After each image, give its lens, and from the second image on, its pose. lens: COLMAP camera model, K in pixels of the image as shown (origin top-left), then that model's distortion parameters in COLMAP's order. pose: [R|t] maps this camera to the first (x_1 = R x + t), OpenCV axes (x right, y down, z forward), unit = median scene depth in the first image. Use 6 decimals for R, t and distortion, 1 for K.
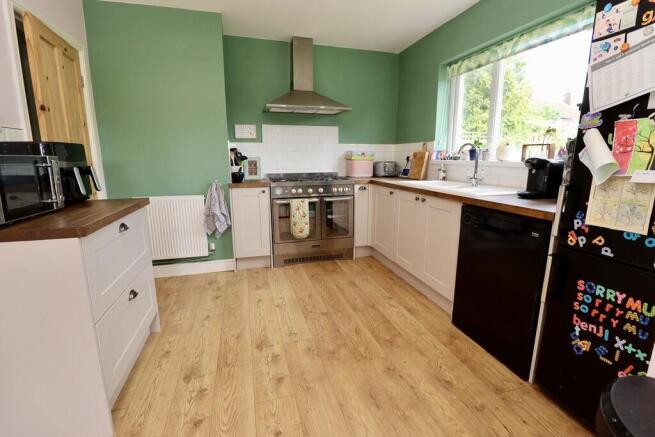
lens RADIAL K [[302.5, 0, 331.7], [0, 302.5, 213.9], [0, 0, 1]] dist [-0.000227, -0.012247]
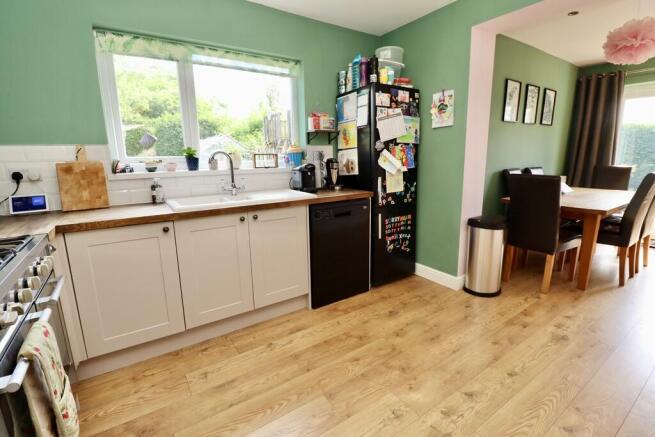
lens RADIAL K [[302.5, 0, 331.7], [0, 302.5, 213.9], [0, 0, 1]] dist [-0.000227, -0.012247]
pose [[-0.301631, -0.179789, 0.936320, -0.461710], [0.192853, 0.950254, 0.244591, -0.182275], [-0.933717, 0.254348, -0.251953, 0.826397]]
